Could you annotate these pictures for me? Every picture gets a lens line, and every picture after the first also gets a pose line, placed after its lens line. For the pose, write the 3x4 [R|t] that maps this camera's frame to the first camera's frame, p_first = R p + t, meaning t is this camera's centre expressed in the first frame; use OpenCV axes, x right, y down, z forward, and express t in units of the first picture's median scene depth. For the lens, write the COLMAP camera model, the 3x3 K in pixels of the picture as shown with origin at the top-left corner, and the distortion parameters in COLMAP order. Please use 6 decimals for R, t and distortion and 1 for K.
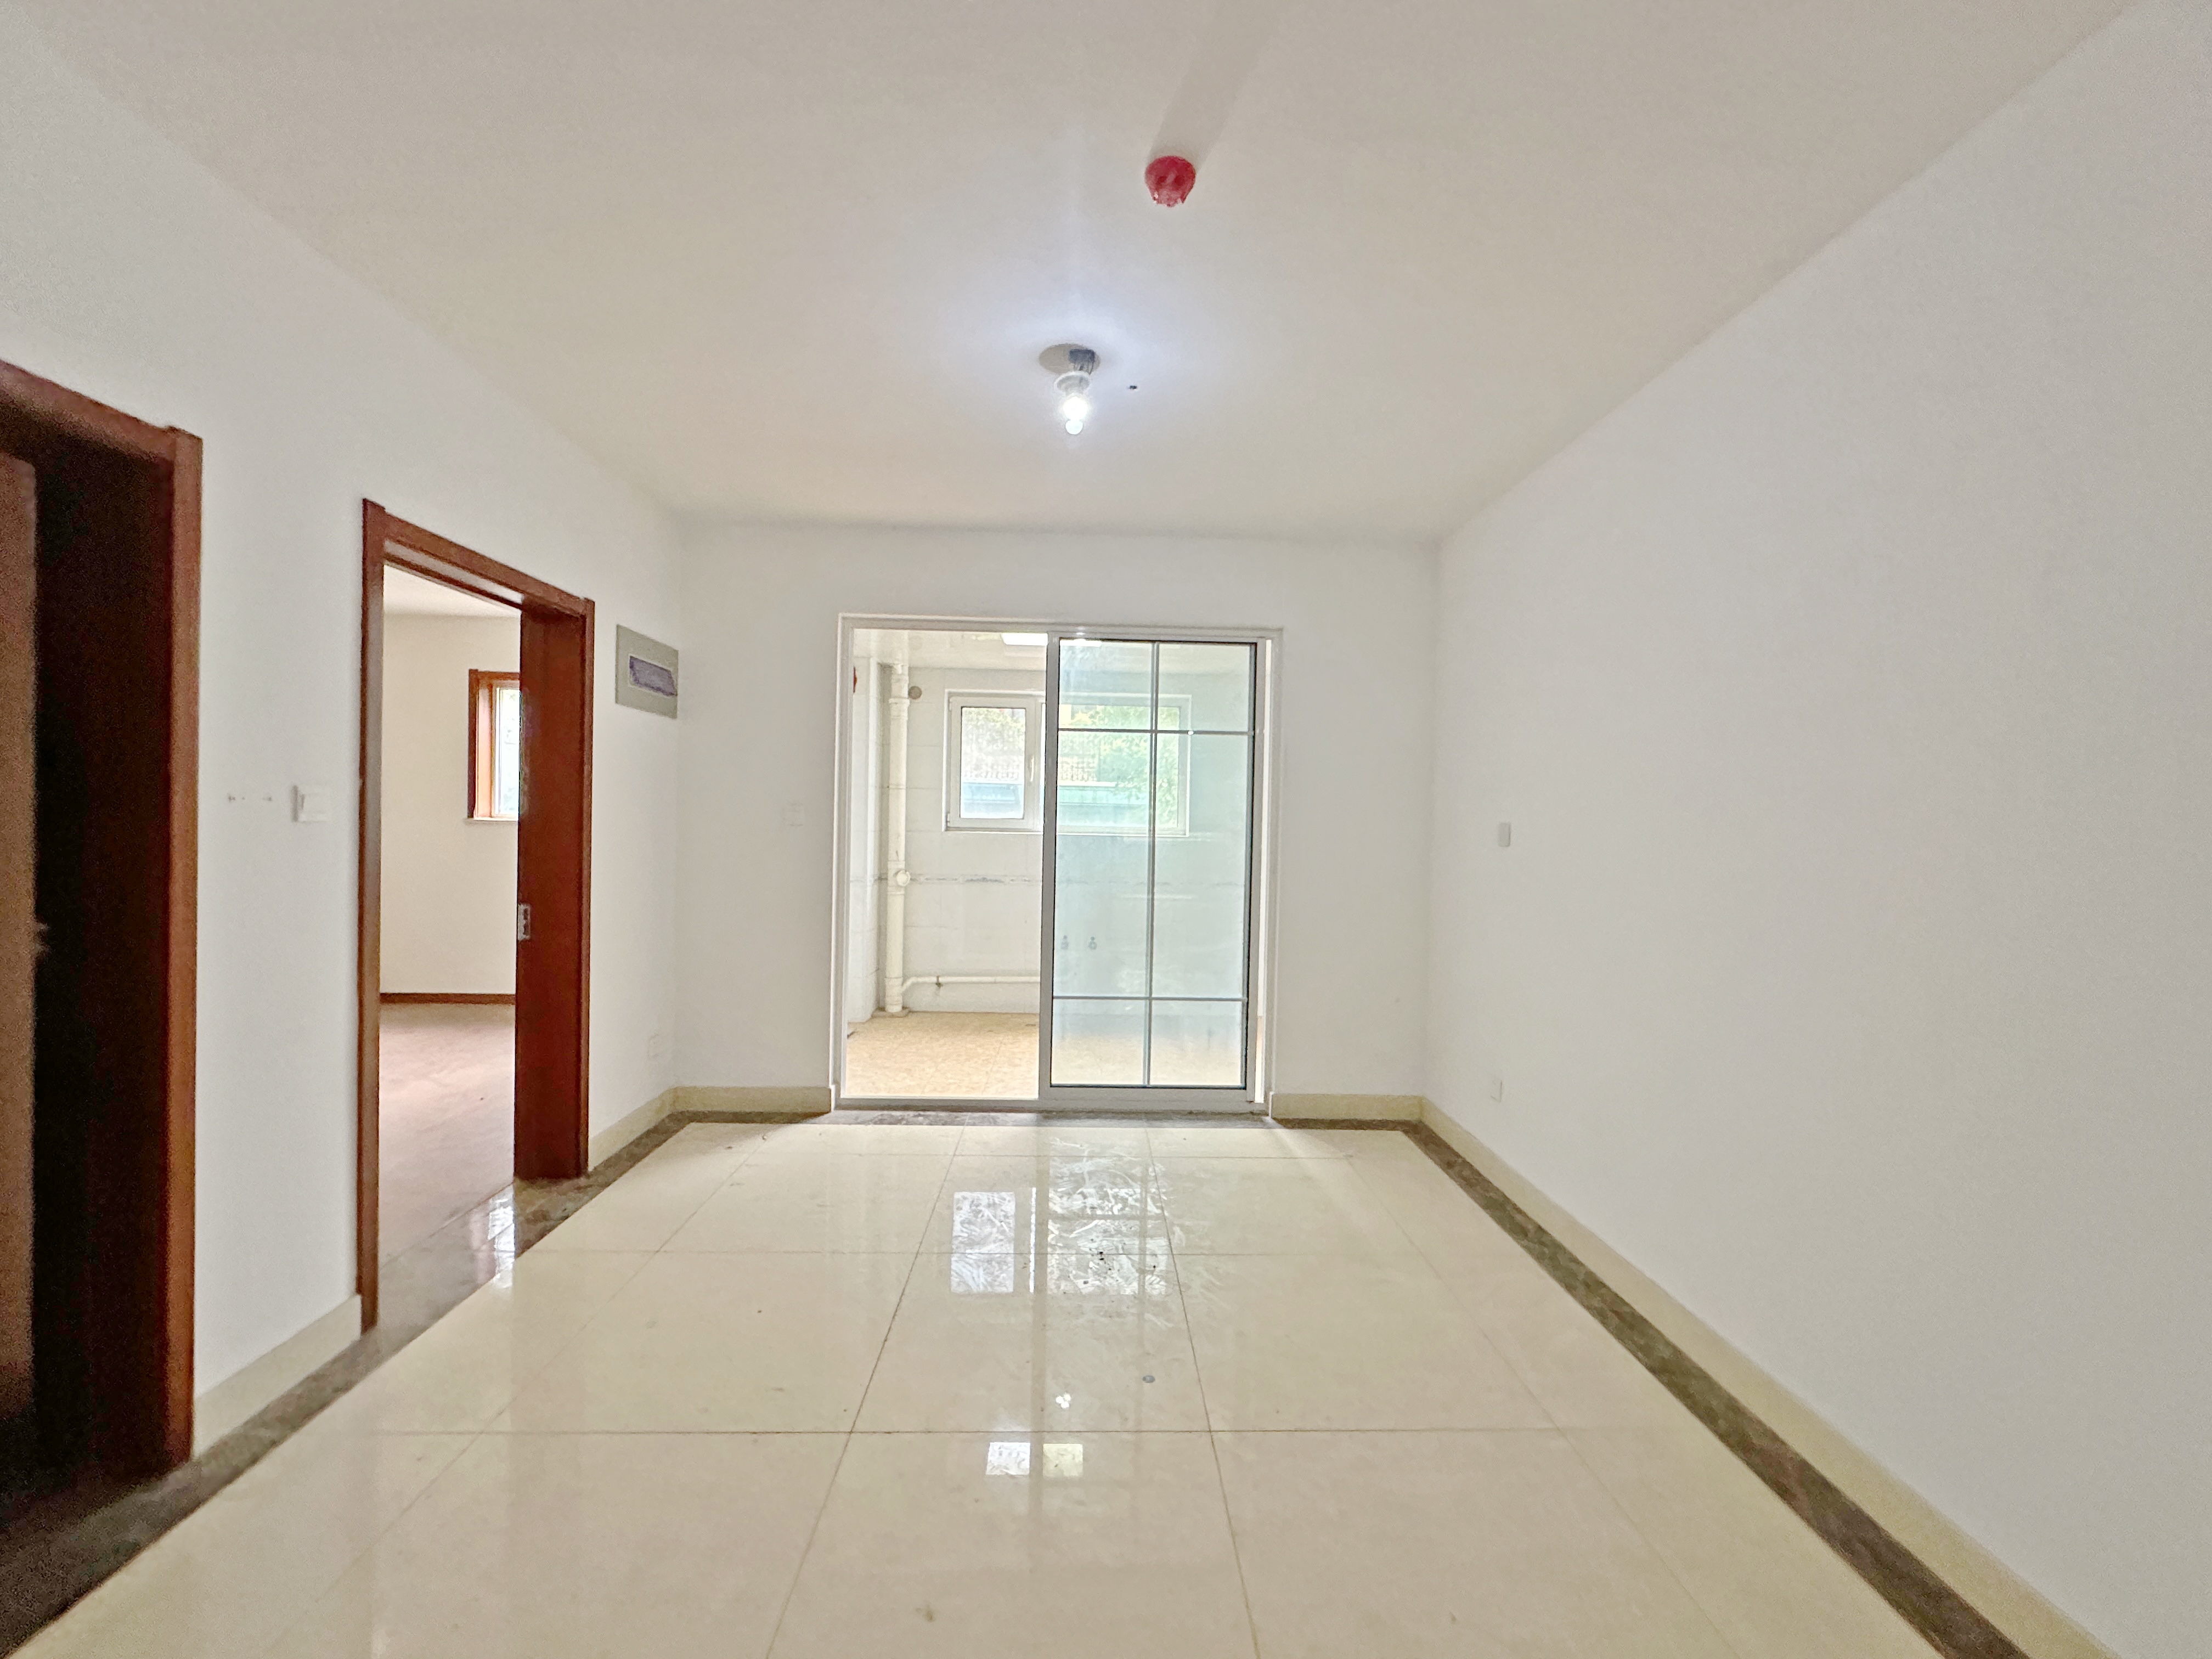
lens RADIAL K [[893.7, 0, 1110.3], [0, 893.7, 819.2], [0, 0, 1]] dist [-0.000408, 0.000098]
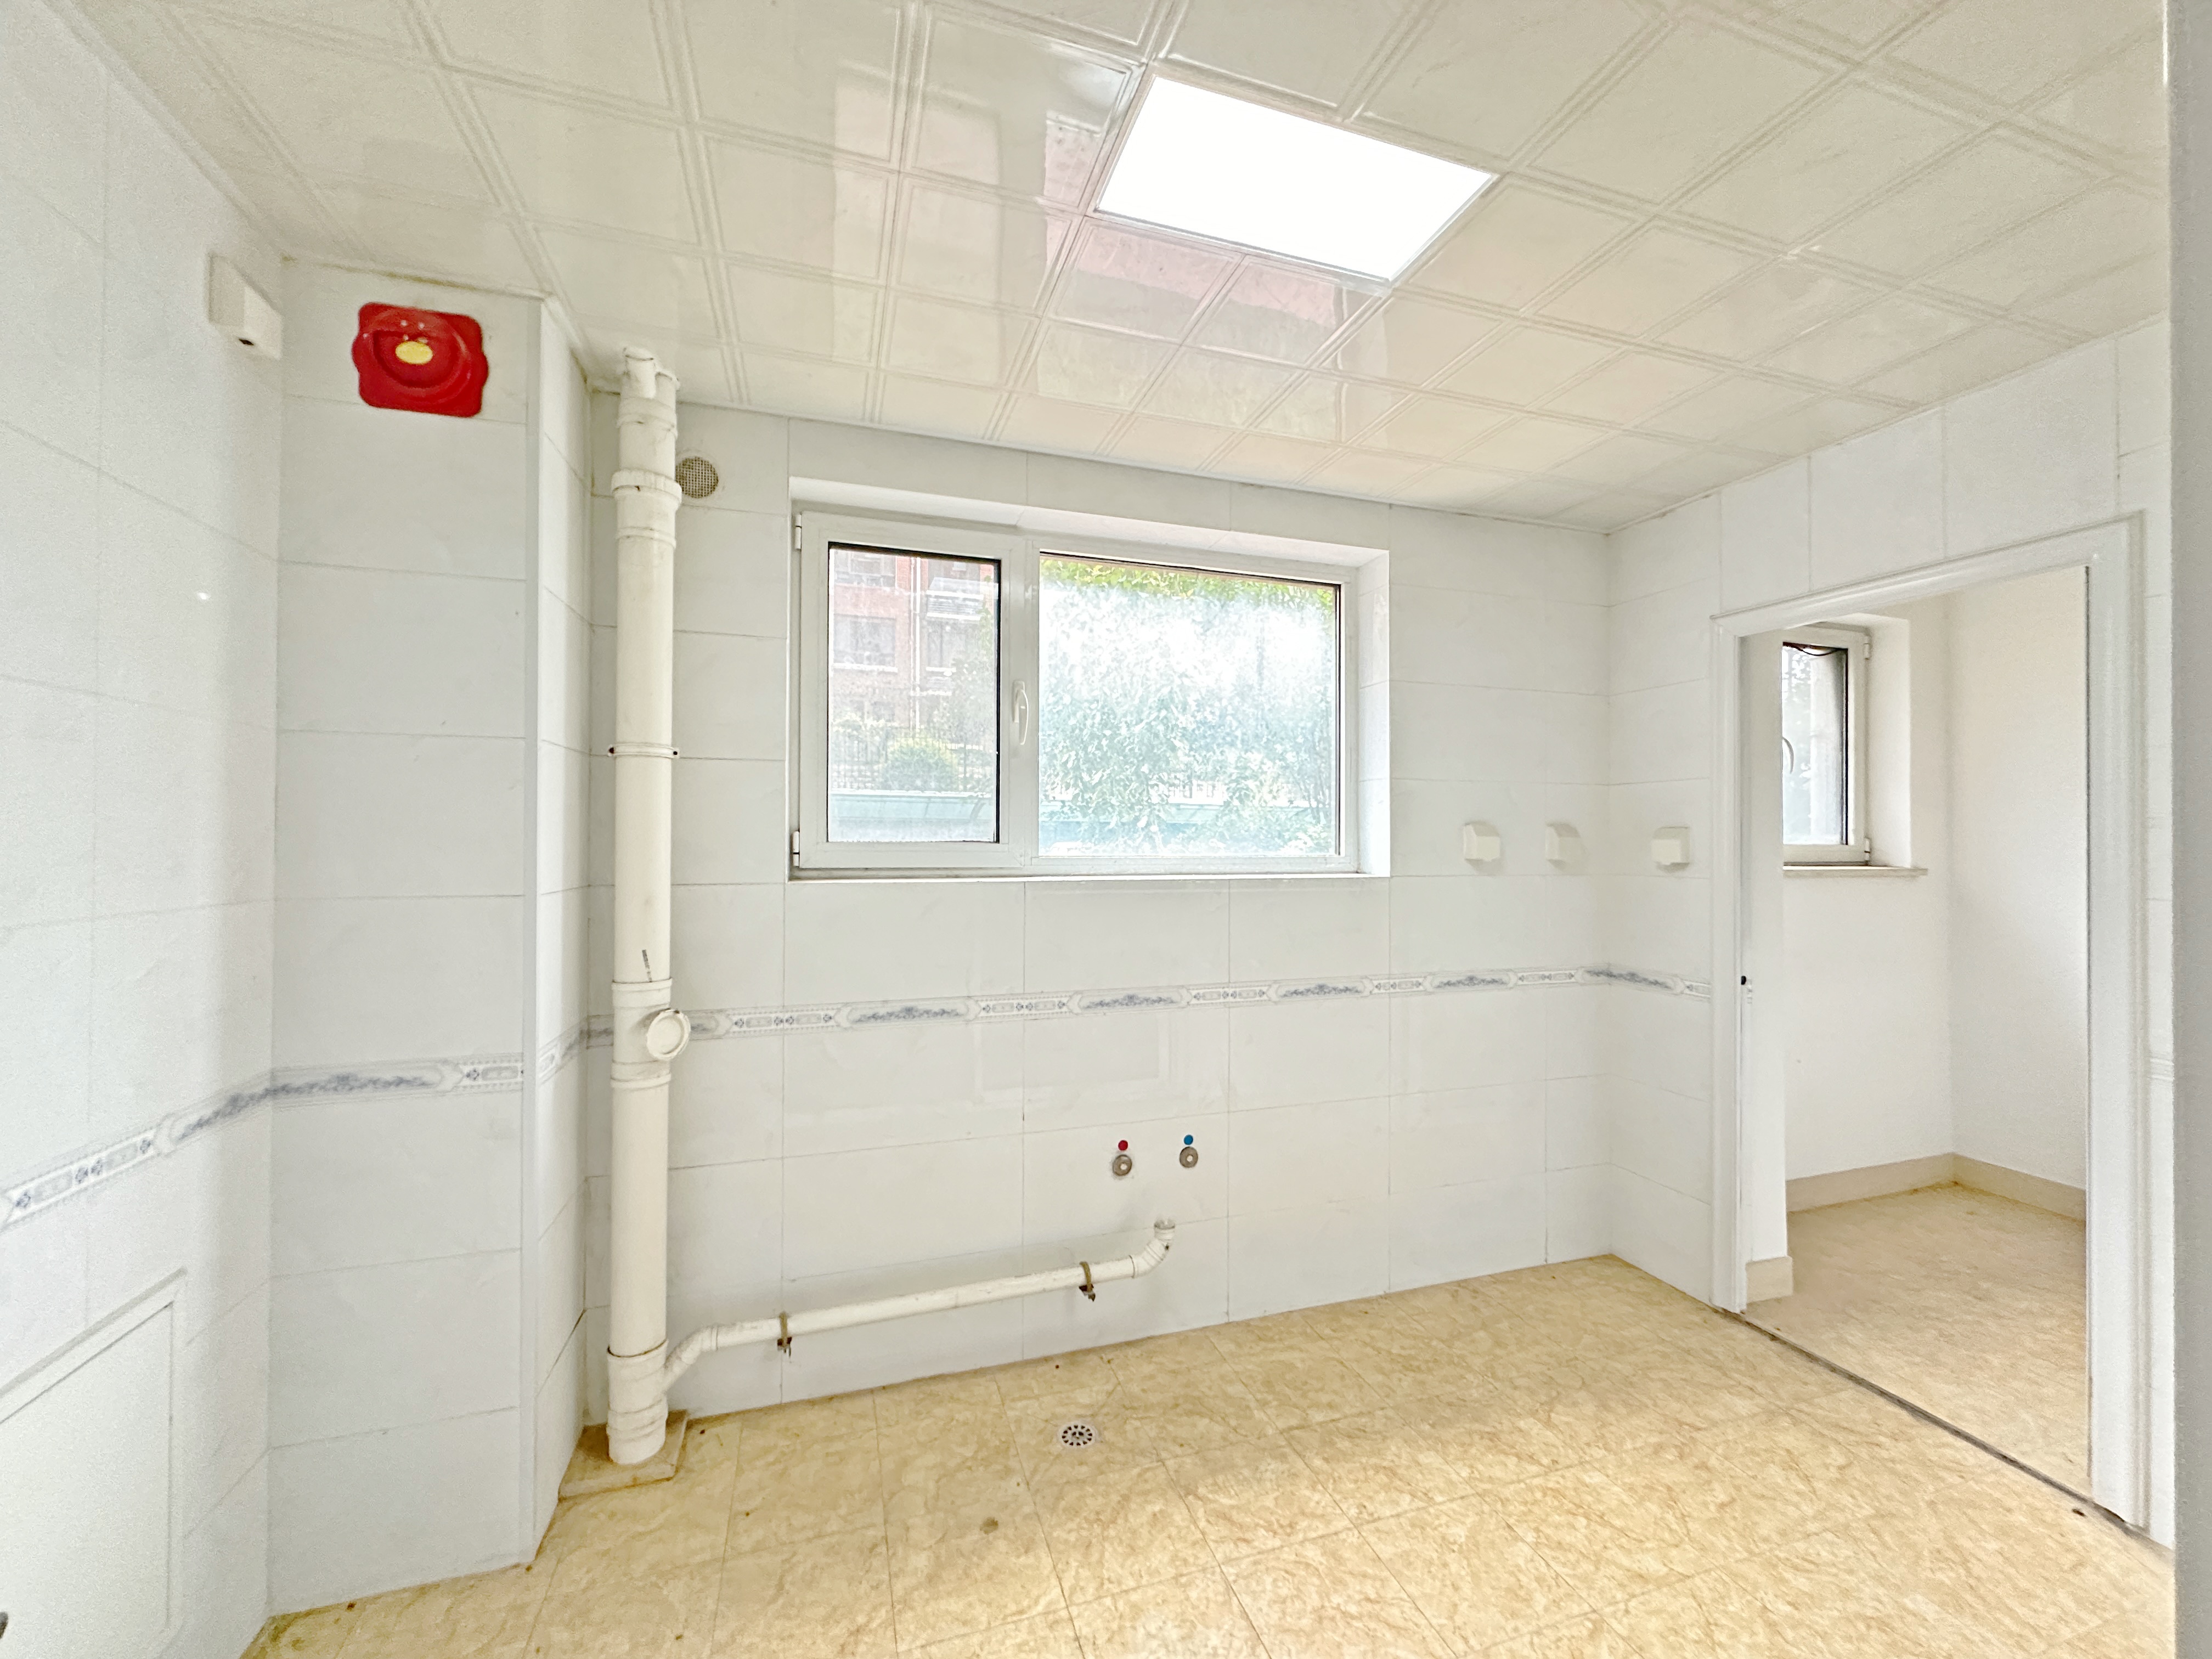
lens RADIAL K [[893.7, 0, 1102.7], [0, 893.7, 829.5], [0, 0, 1]] dist [-0.000408, 0.000098]
pose [[0.968114, -0.010574, 0.250287, -0.156801], [0.012724, 0.999895, -0.006972, -0.003086], [-0.250187, 0.009934, 0.968146, 0.636853]]
